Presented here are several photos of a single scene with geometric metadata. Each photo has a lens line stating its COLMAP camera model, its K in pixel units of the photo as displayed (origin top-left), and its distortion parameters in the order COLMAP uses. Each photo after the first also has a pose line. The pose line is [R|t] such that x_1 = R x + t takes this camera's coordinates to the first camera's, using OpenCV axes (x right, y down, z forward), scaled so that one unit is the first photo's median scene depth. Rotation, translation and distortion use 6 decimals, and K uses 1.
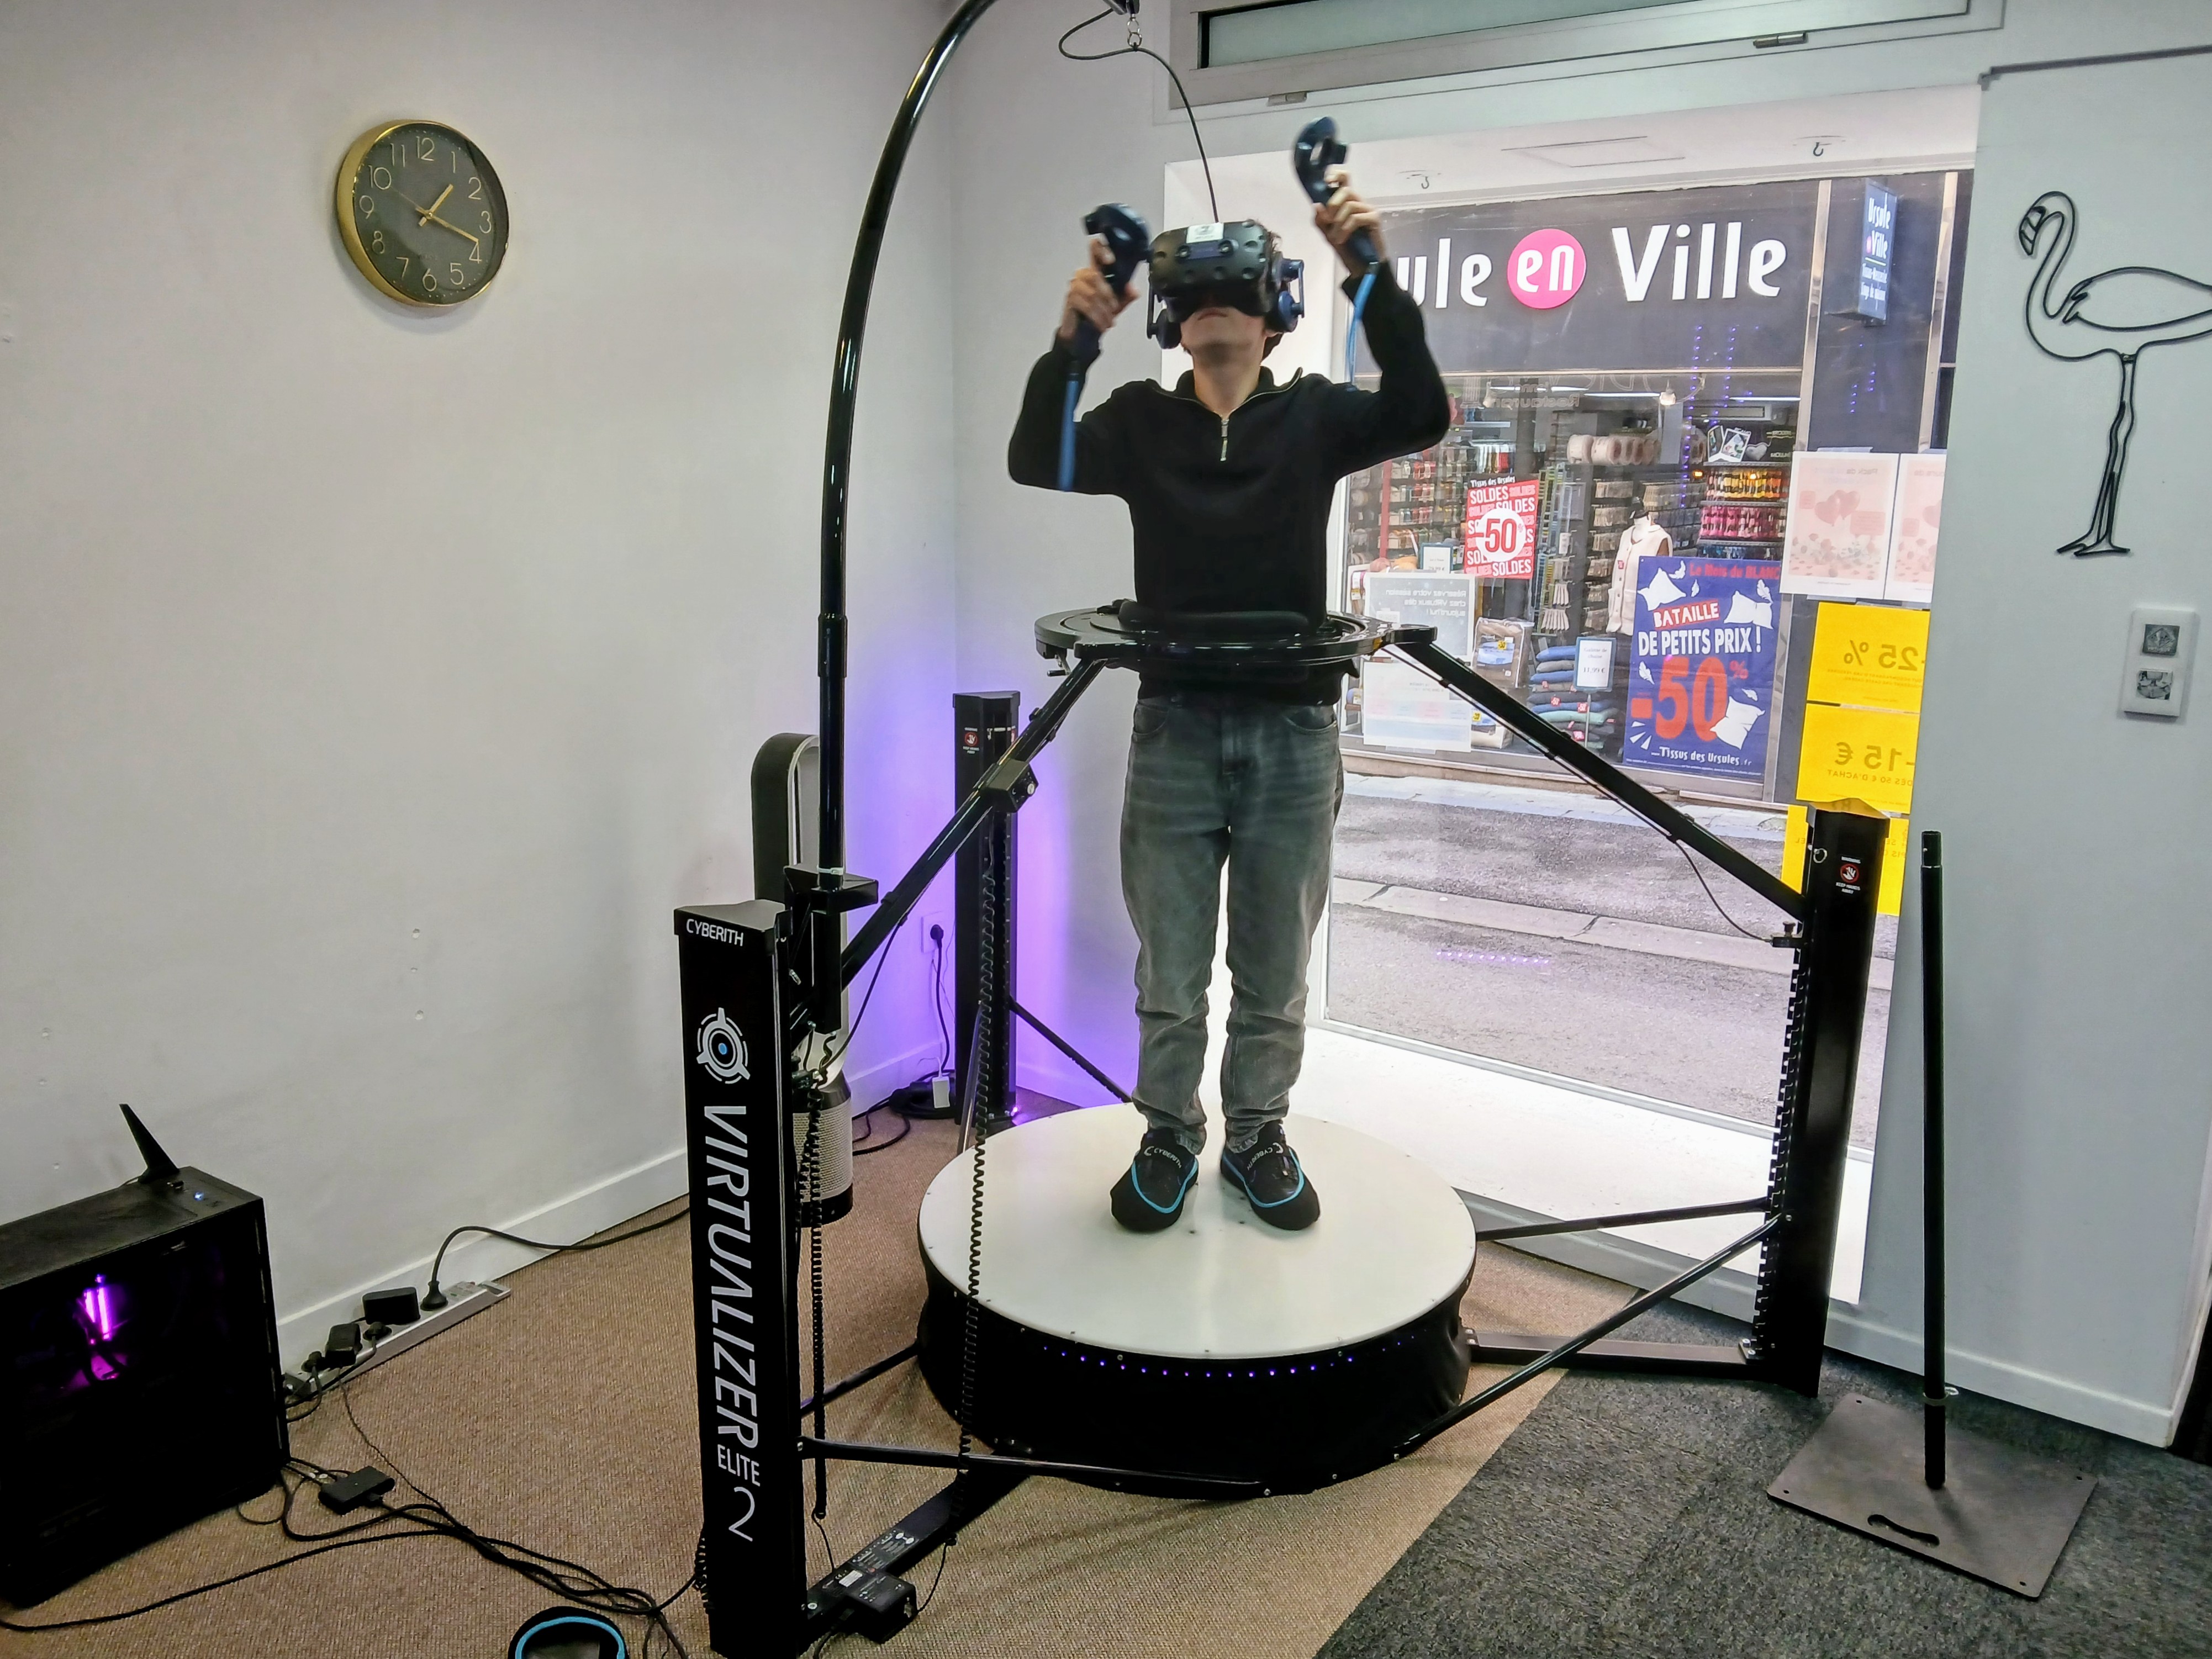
lens RADIAL K [[1720.3, 0, 1105.2], [0, 1720.3, 824.6], [0, 0, 1]] dist [0.021419, -0.045048]
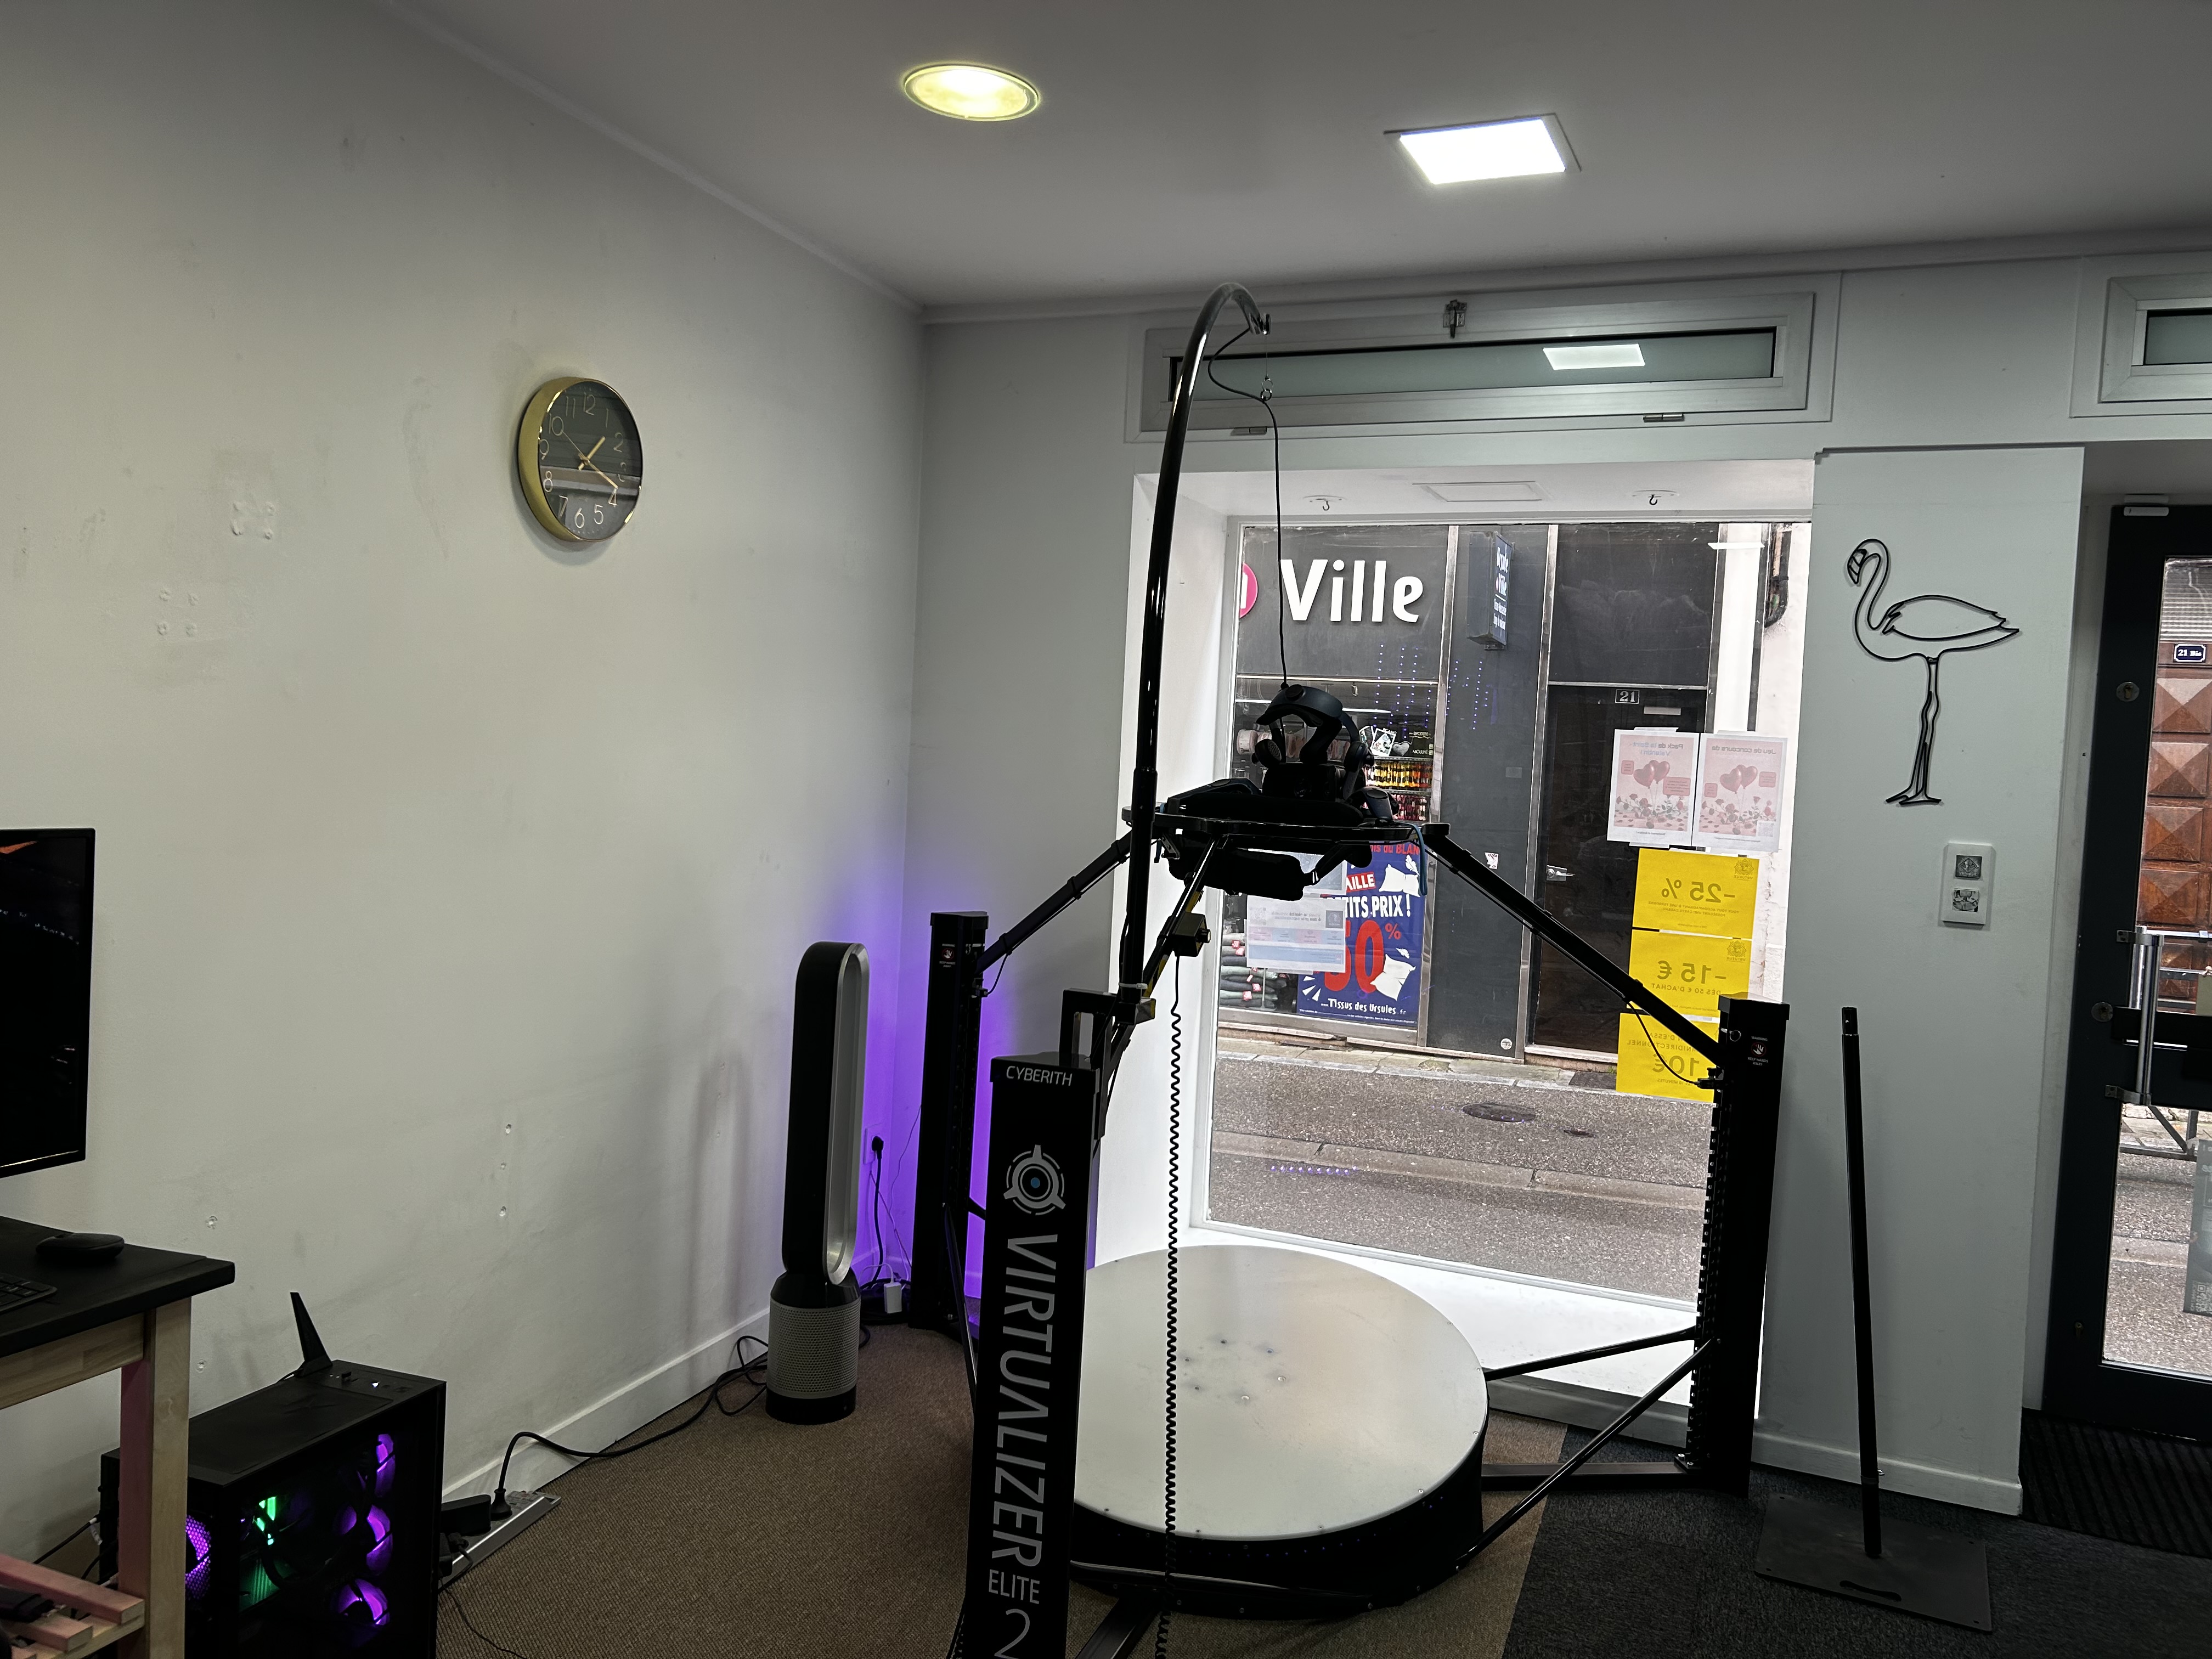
lens RADIAL K [[1638.1, 0, 1104.9], [0, 1638.1, 839.5], [0, 0, 1]] dist [0.043678, -0.029931]
pose [[0.967854, 0.023307, 0.250430, -0.315944], [0.016174, 0.987869, -0.154447, 0.051965], [-0.250992, 0.153533, 0.955736, -0.052700]]
